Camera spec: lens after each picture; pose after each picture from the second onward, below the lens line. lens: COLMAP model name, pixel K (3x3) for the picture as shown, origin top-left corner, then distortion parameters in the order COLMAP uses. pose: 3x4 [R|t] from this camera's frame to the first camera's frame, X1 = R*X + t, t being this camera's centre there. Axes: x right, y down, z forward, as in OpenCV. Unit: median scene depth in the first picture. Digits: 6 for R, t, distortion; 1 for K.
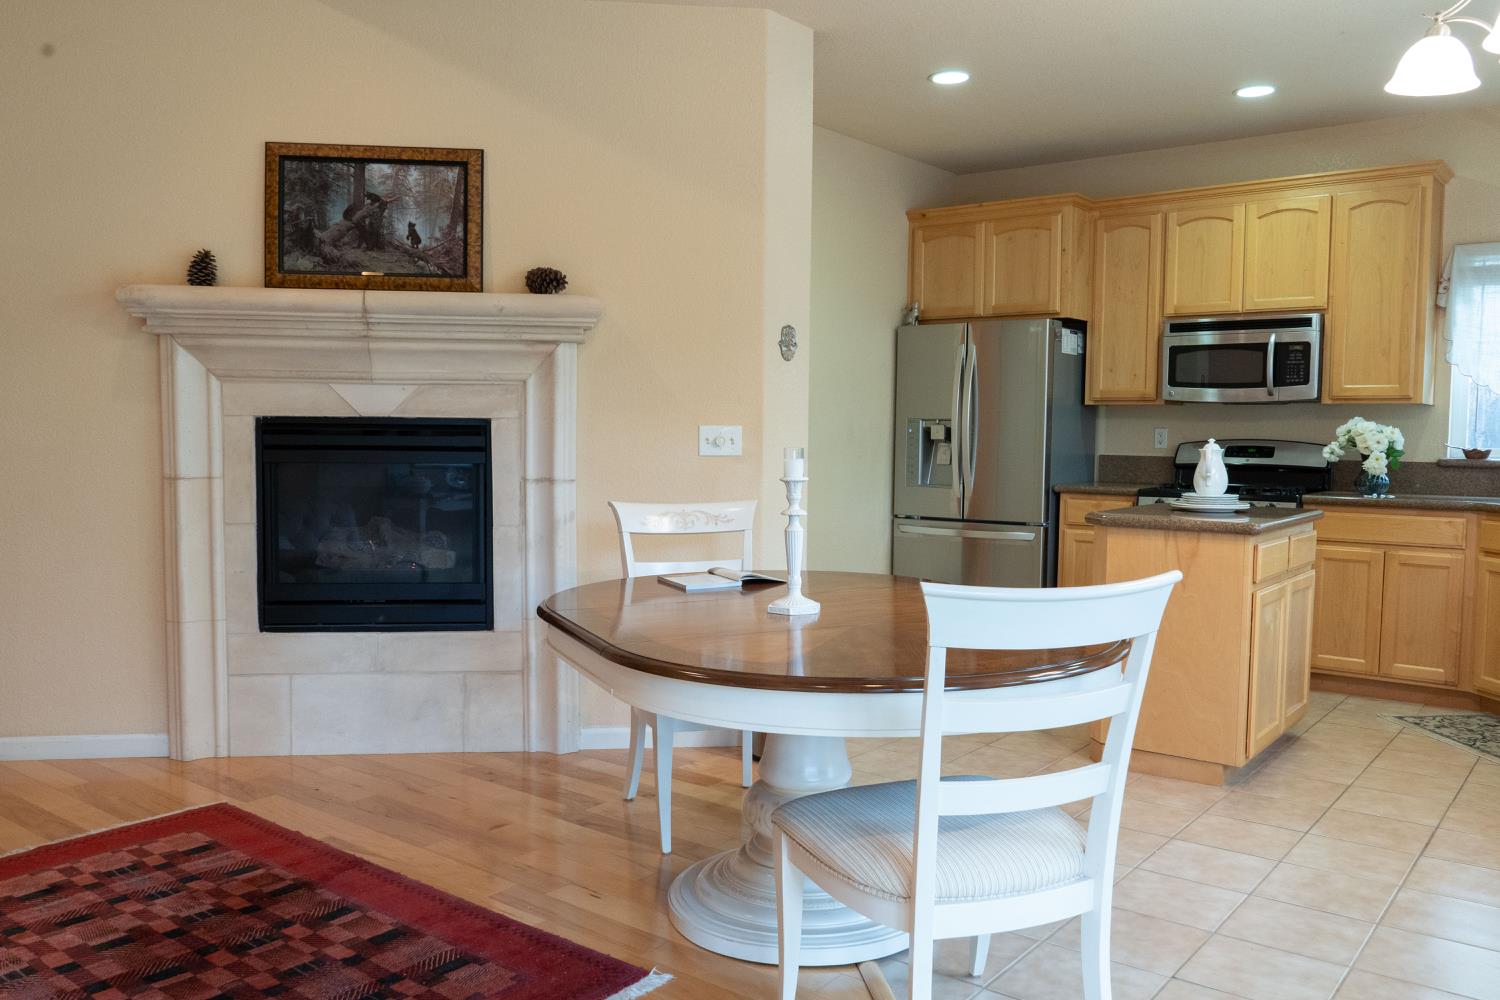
lens RADIAL K [[1184.4, 0, 744.2], [0, 1184.4, 501.6], [0, 0, 1]] dist [-0.000954, 0.004983]
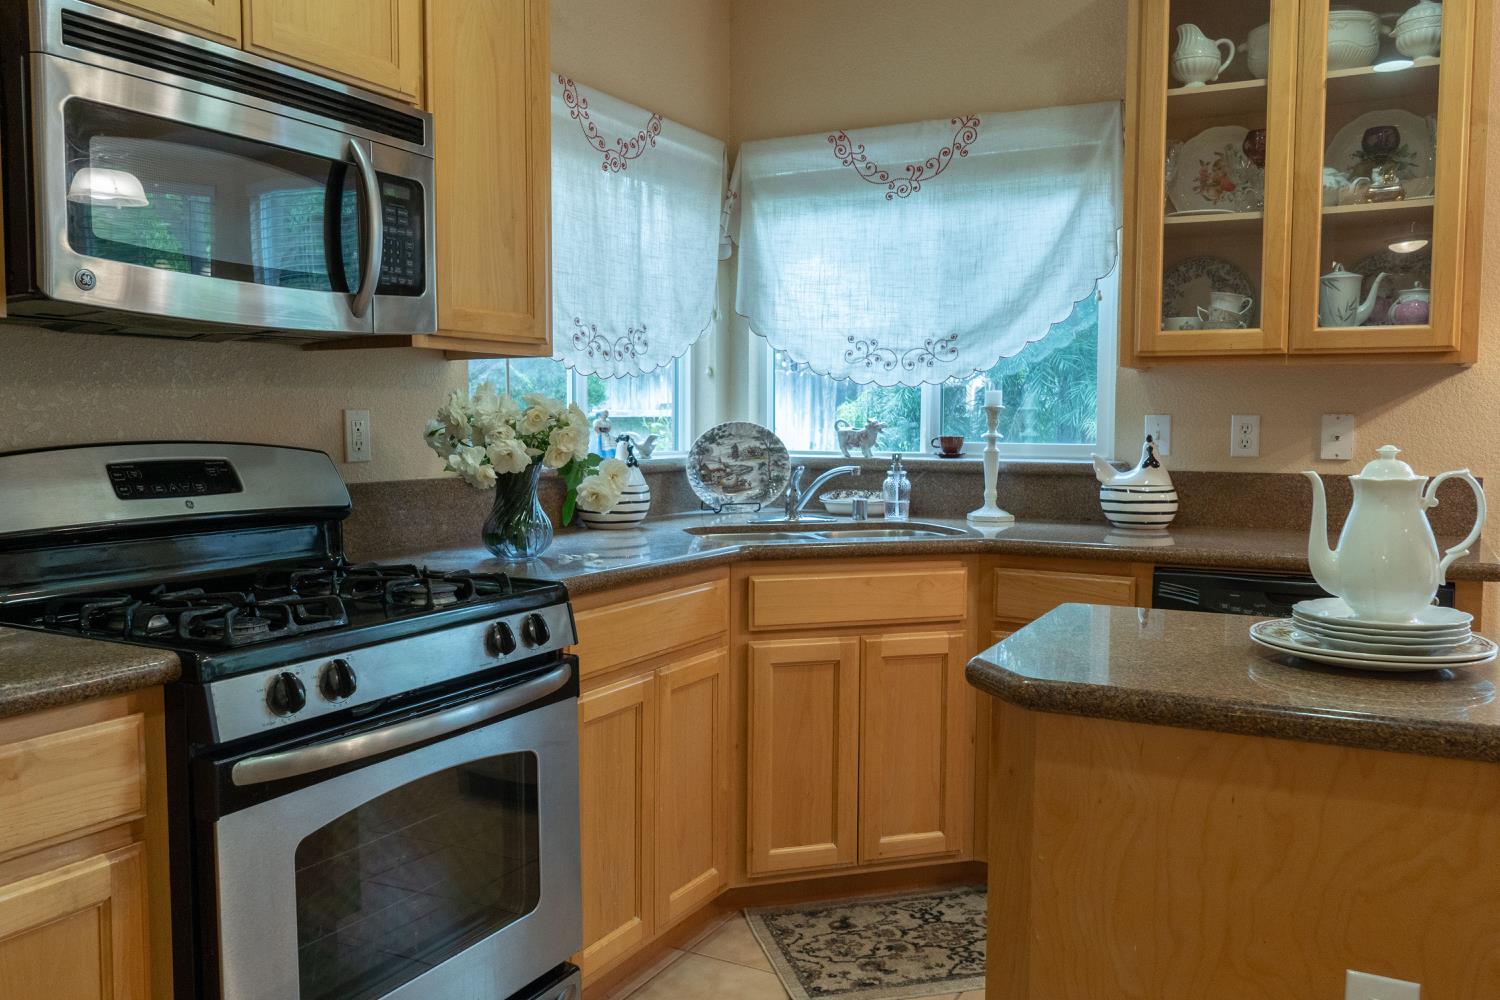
lens RADIAL K [[1196.5, 0, 746.4], [0, 1196.5, 499.8], [0, 0, 1]] dist [-0.009391, 0.006027]
pose [[-0.167050, -0.079212, 0.982761, 0.070808], [0.059917, 0.994110, 0.090311, -0.060374], [-0.984126, 0.073971, -0.161320, 0.944642]]
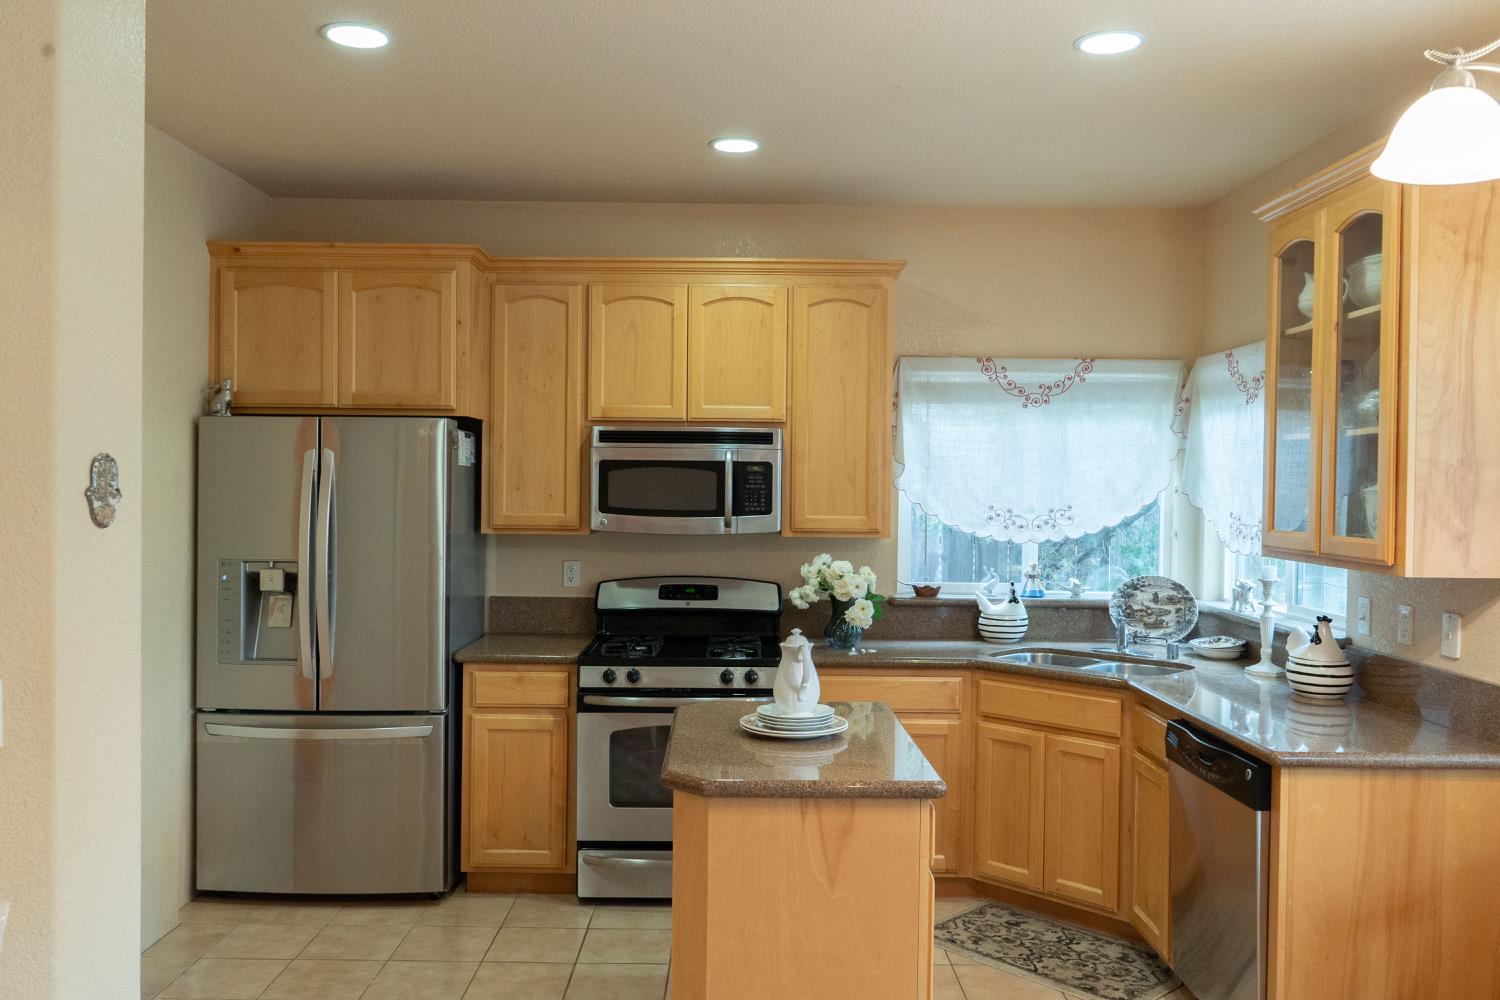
lens RADIAL K [[1196.5, 0, 746.4], [0, 1196.5, 499.8], [0, 0, 1]] dist [-0.009391, 0.006027]
pose [[0.785101, -0.010388, 0.619280, -0.045120], [0.037964, 0.998786, -0.031376, -0.082125], [-0.618203, 0.048144, 0.784543, 0.357904]]
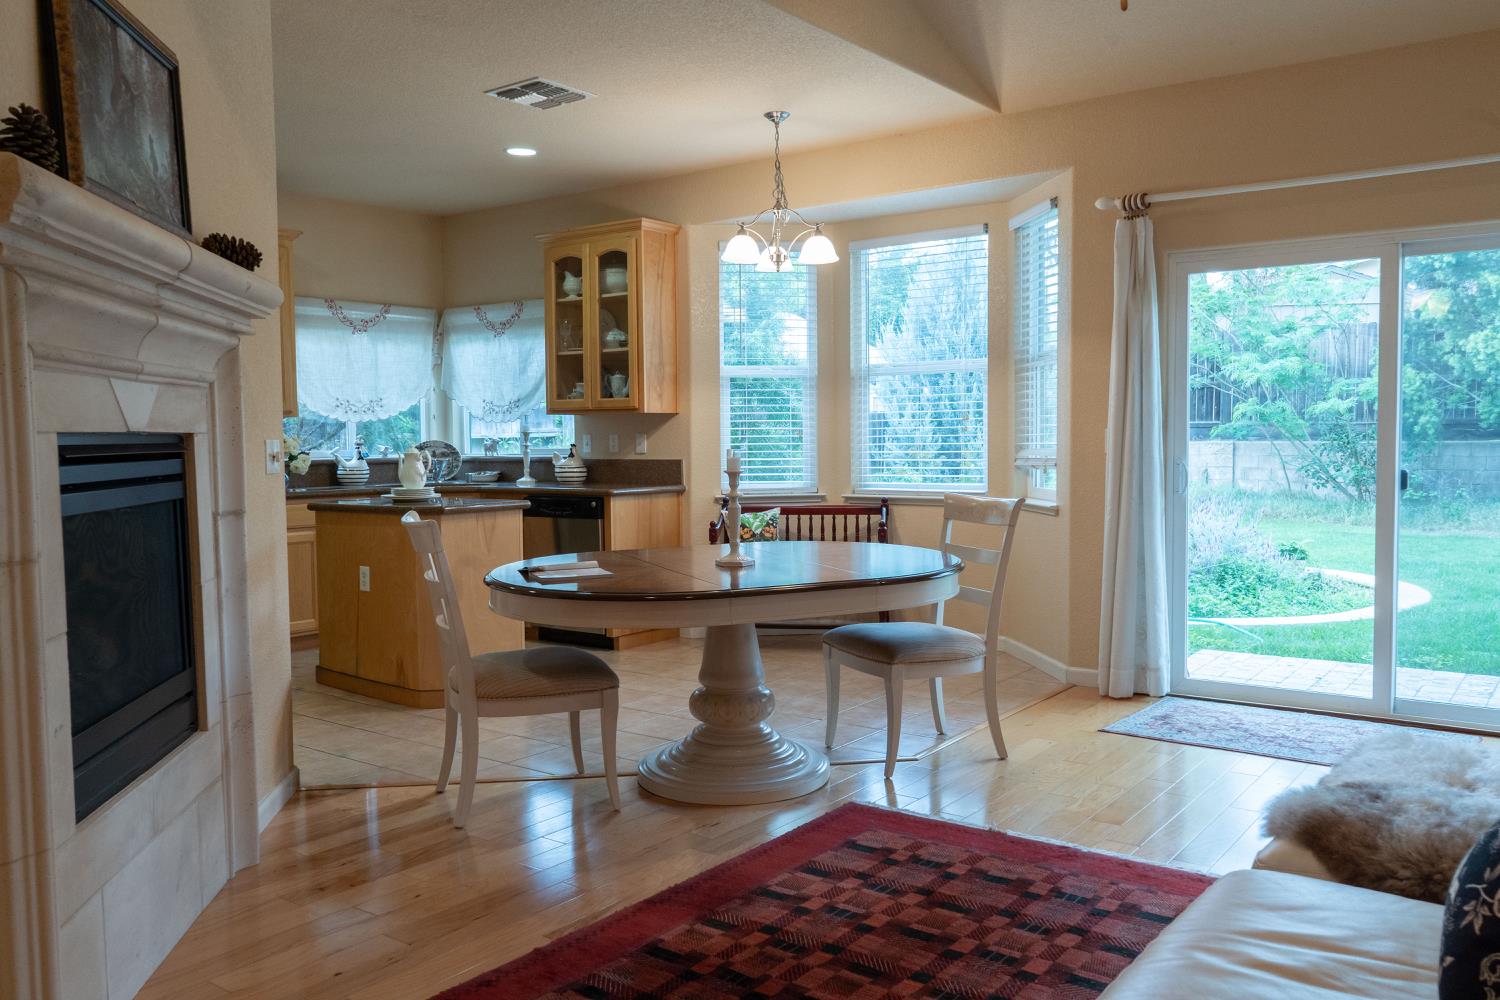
lens RADIAL K [[1196.5, 0, 746.4], [0, 1196.5, 499.8], [0, 0, 1]] dist [-0.009391, 0.006027]
pose [[-0.015840, -0.063879, 0.997832, -0.691788], [0.076884, 0.994925, 0.064913, -0.037739], [-0.996914, 0.077745, -0.010849, 0.502538]]
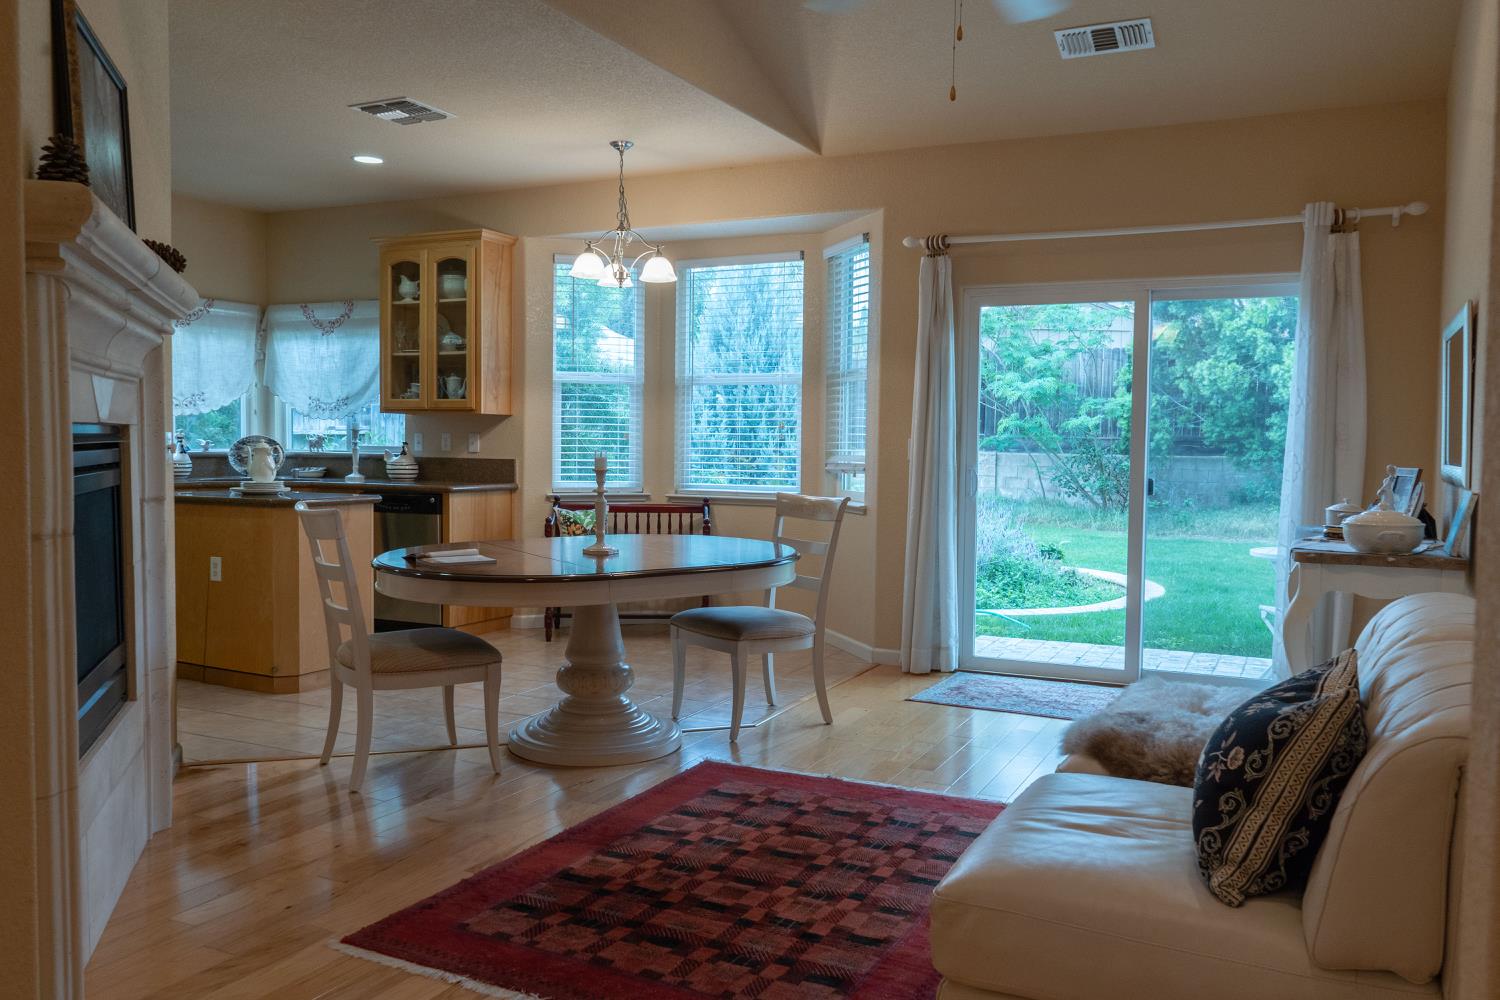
lens RADIAL K [[1196.5, 0, 746.4], [0, 1196.5, 499.8], [0, 0, 1]] dist [-0.009391, 0.006027]
pose [[-0.201258, -0.061772, 0.977589, -0.778803], [0.051656, 0.995952, 0.073567, -0.042562], [-0.978175, 0.065304, -0.197252, 0.564709]]
